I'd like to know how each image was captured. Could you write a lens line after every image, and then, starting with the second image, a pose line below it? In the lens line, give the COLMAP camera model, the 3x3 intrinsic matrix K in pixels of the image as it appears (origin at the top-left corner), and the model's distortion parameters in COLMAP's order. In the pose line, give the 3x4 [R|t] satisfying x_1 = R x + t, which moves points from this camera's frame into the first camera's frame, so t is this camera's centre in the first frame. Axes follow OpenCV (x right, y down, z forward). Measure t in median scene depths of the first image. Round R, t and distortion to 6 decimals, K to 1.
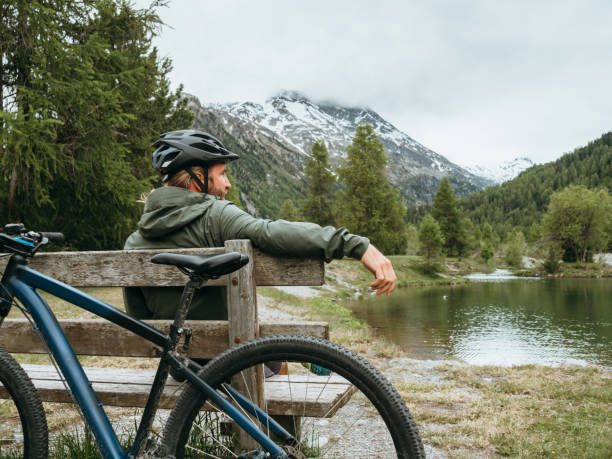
lens RADIAL K [[623.5, 0, 298.1], [0, 623.5, 228.7], [0, 0, 1]] dist [-0.004596, -0.005116]
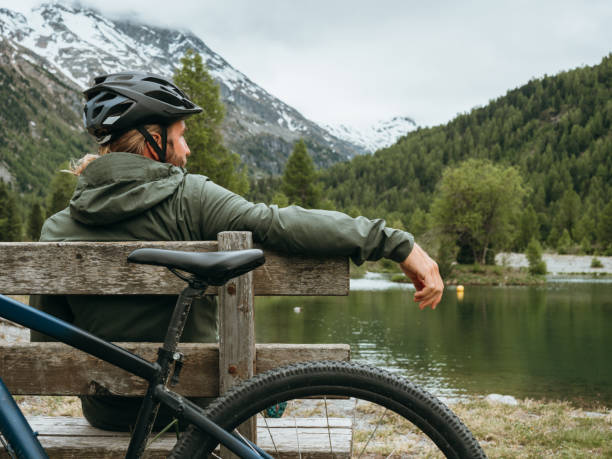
lens RADIAL K [[920.6, 0, 291.2], [0, 920.6, 230.8], [0, 0, 1]] dist [0.000603, -0.005215]
pose [[0.973295, 0.023915, 0.228309, -0.245658], [-0.029057, 0.999394, 0.019190, -0.004926], [-0.227712, -0.025311, 0.973399, -0.049190]]
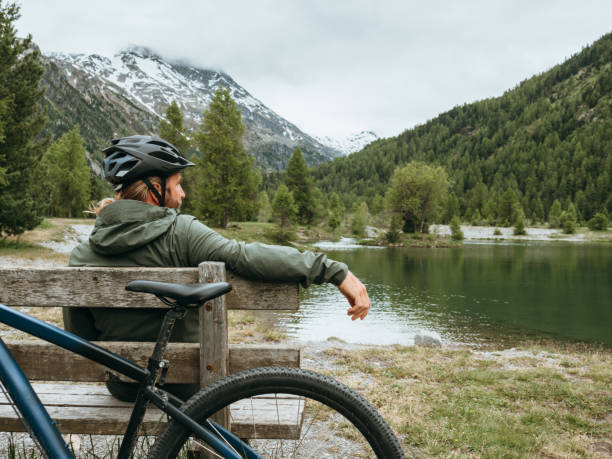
lens RADIAL K [[623.5, 0, 298.1], [0, 623.5, 228.7], [0, 0, 1]] dist [-0.004596, -0.005116]
pose [[0.970818, 0.021492, 0.238853, -0.174982], [-0.034947, 0.998023, 0.052239, -0.078238], [-0.237258, -0.059062, 0.969650, 0.041709]]
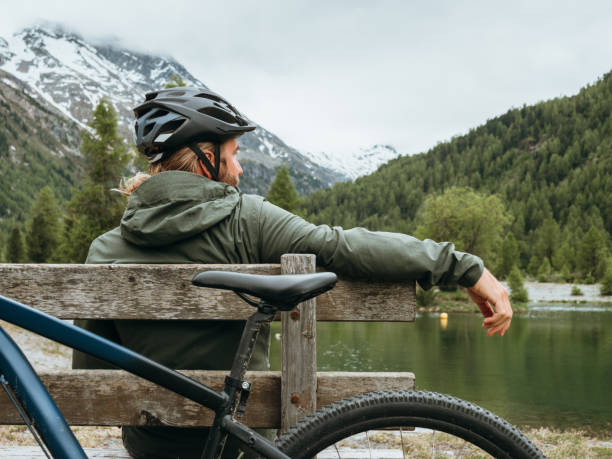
lens RADIAL K [[920.6, 0, 291.2], [0, 920.6, 230.8], [0, 0, 1]] dist [0.000603, -0.005215]
pose [[0.967887, 0.037210, 0.248616, -0.318680], [-0.035750, 0.999307, -0.010385, 0.002457], [-0.248830, 0.001163, 0.968547, 0.009918]]
